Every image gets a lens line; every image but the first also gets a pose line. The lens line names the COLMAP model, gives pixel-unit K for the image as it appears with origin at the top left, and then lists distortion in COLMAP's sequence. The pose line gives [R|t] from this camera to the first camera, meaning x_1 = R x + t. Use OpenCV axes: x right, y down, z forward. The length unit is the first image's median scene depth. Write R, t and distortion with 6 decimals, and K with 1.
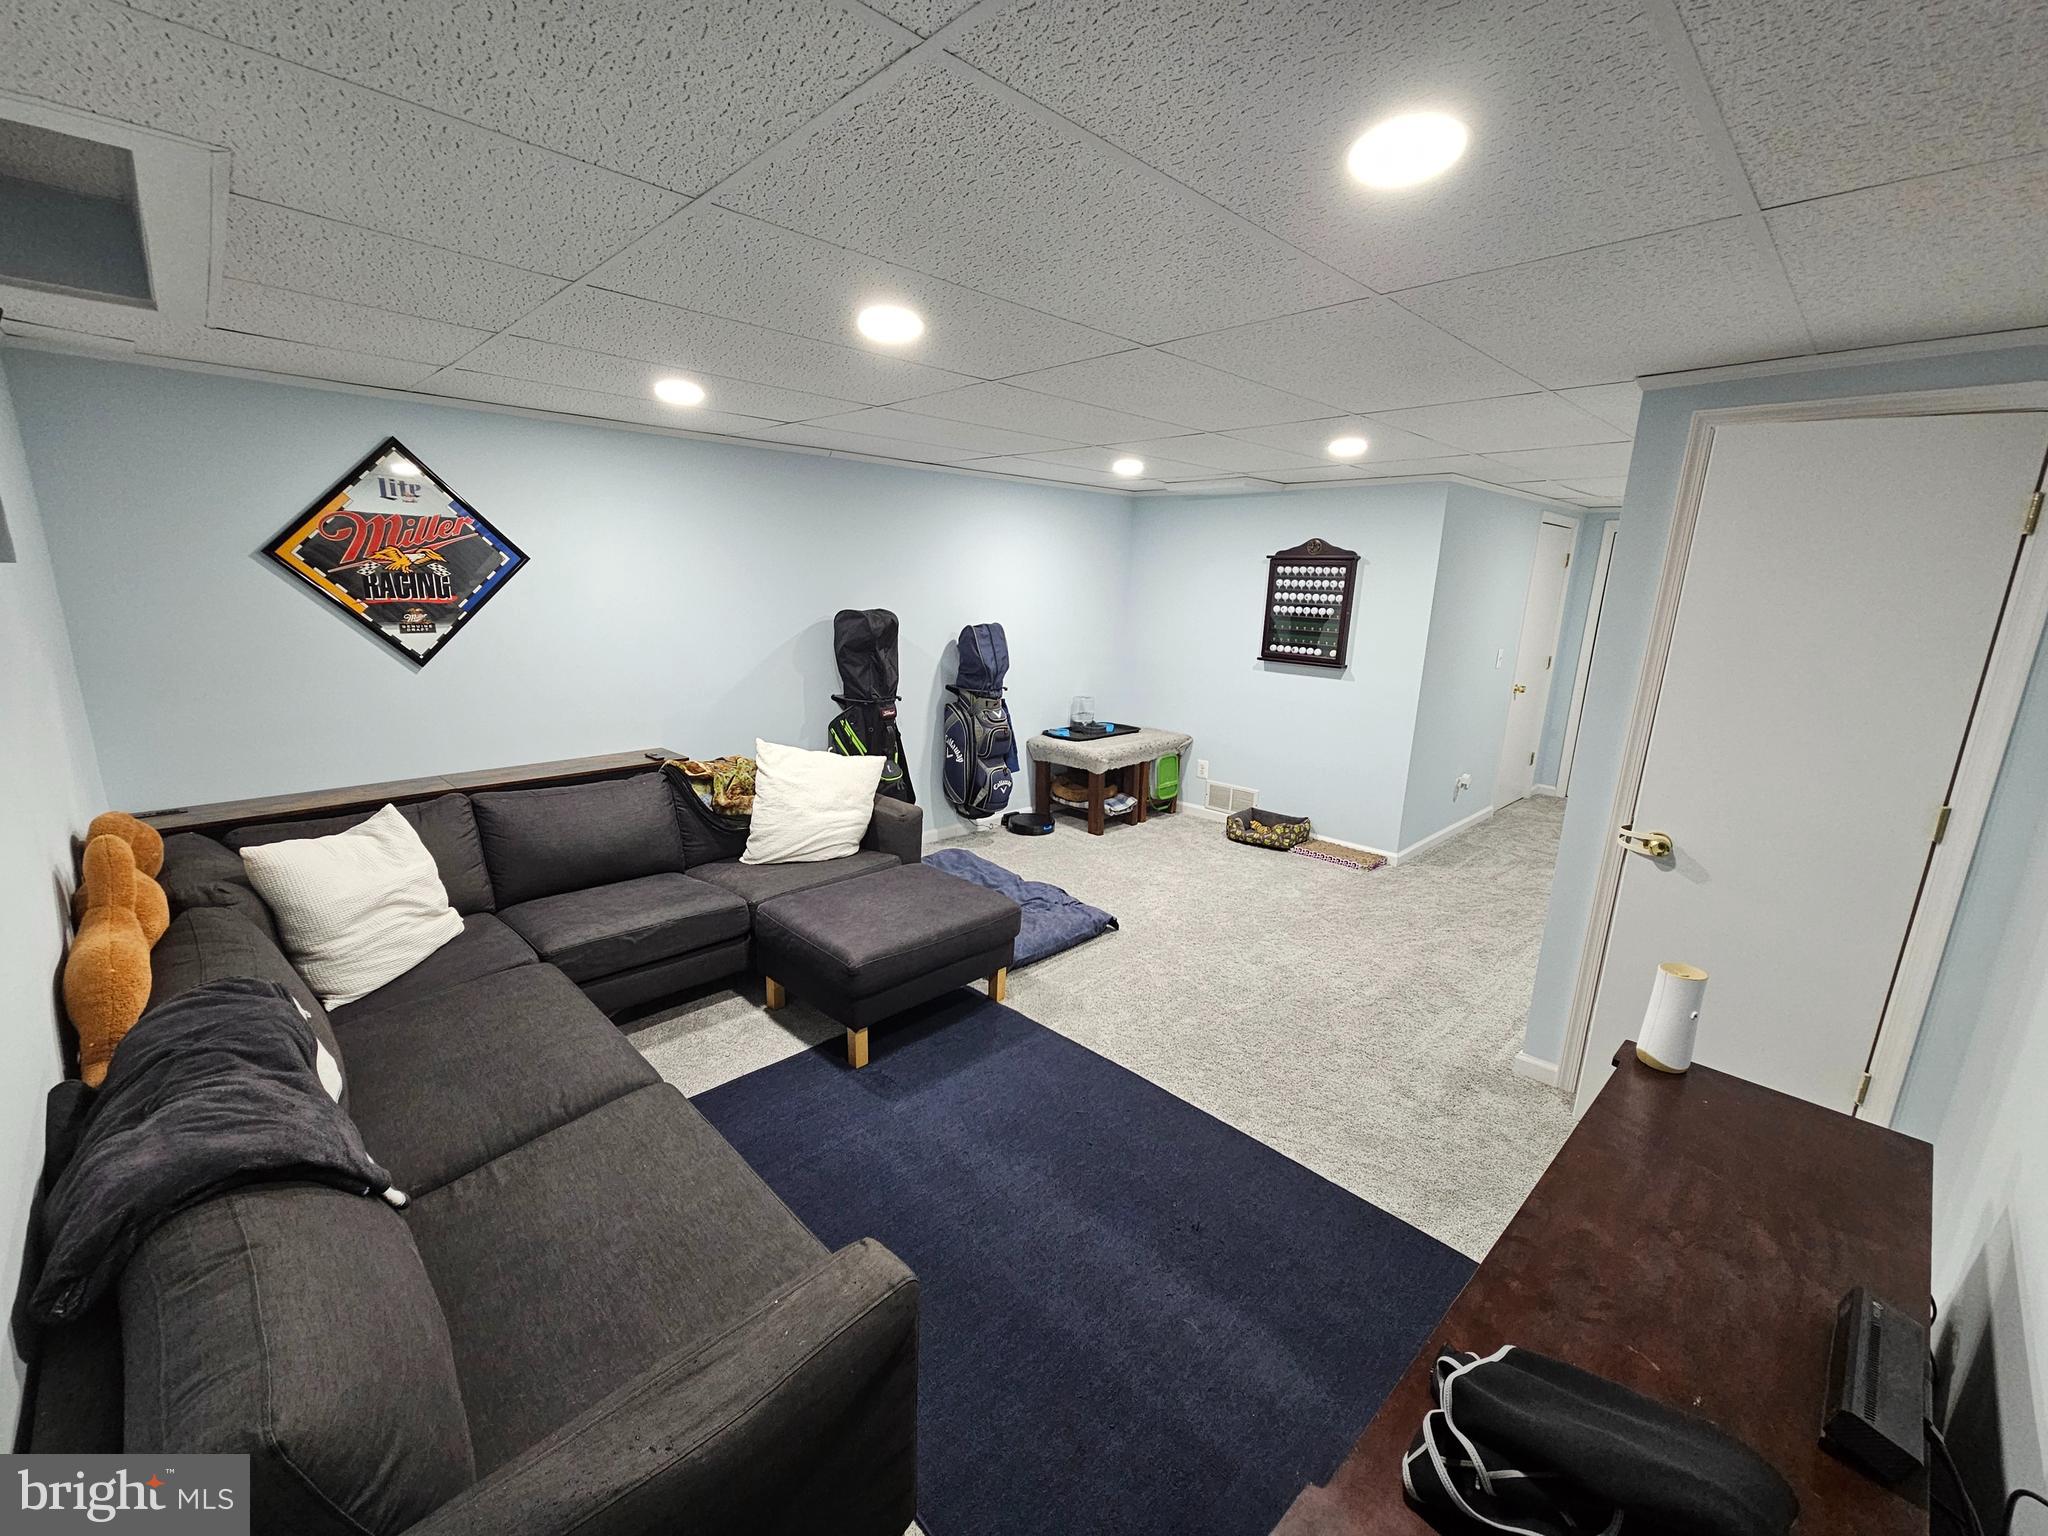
lens RADIAL K [[857.9, 0, 1015.6], [0, 857.9, 775.4], [0, 0, 1]] dist [-0.014323, -0.000143]
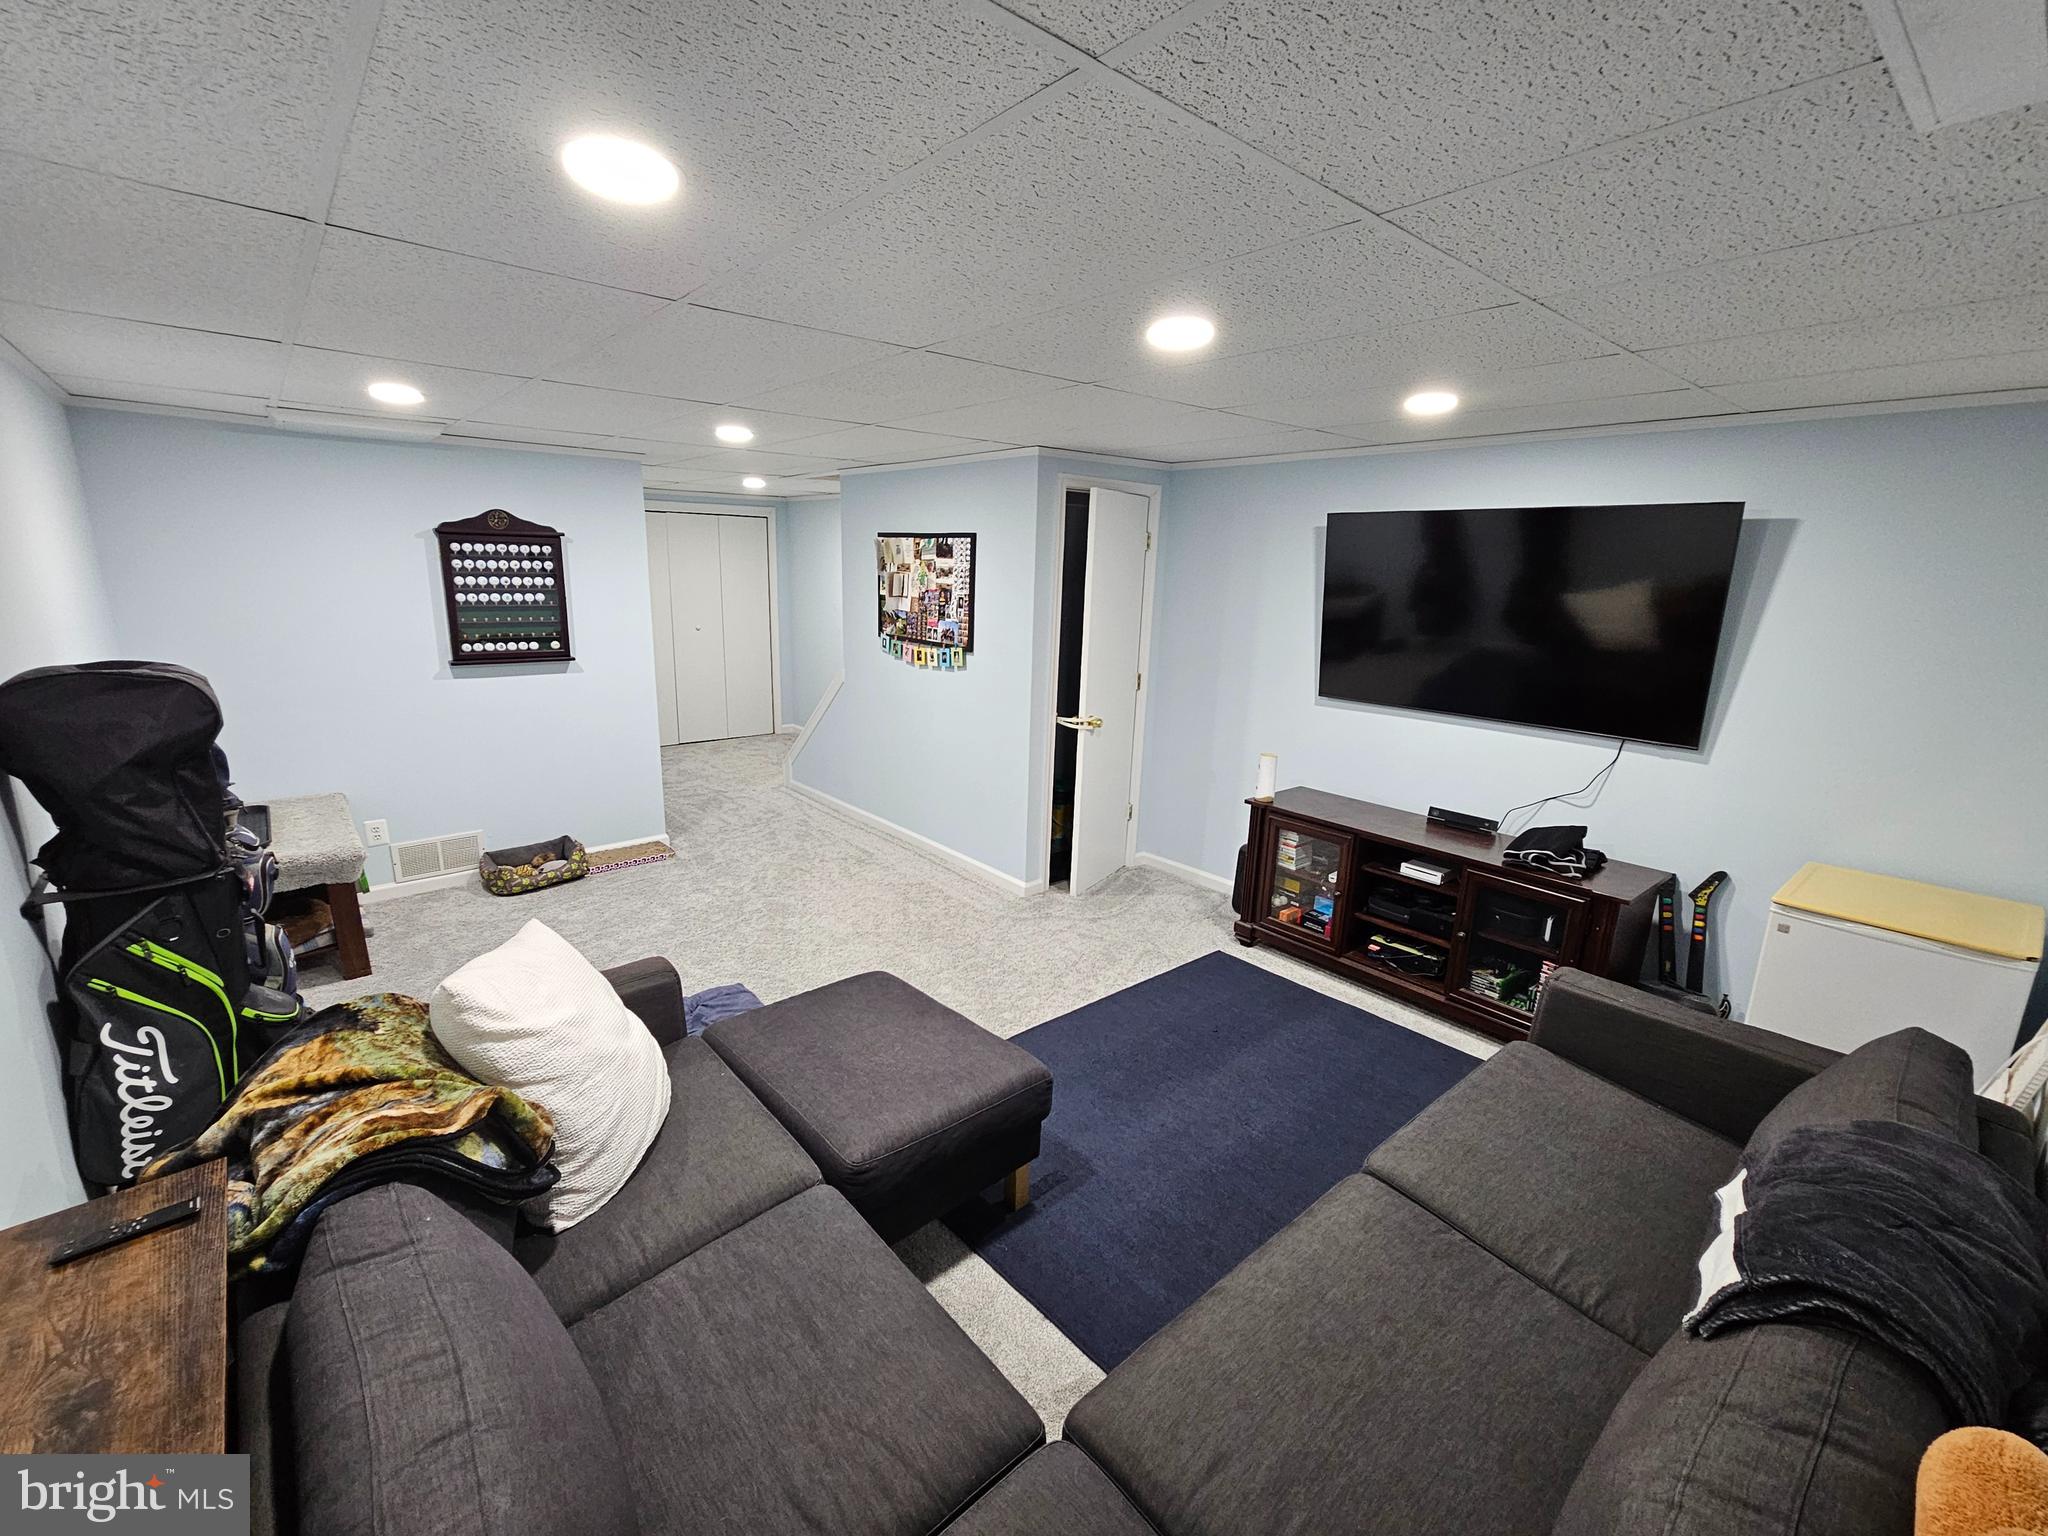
lens RADIAL K [[857.9, 0, 1015.6], [0, 857.9, 775.4], [0, 0, 1]] dist [-0.014323, -0.000143]
pose [[0.048653, -0.259193, 0.964599, -0.471906], [0.200293, 0.948658, 0.244807, -0.133659], [-0.978527, 0.181292, 0.098069, 0.473954]]
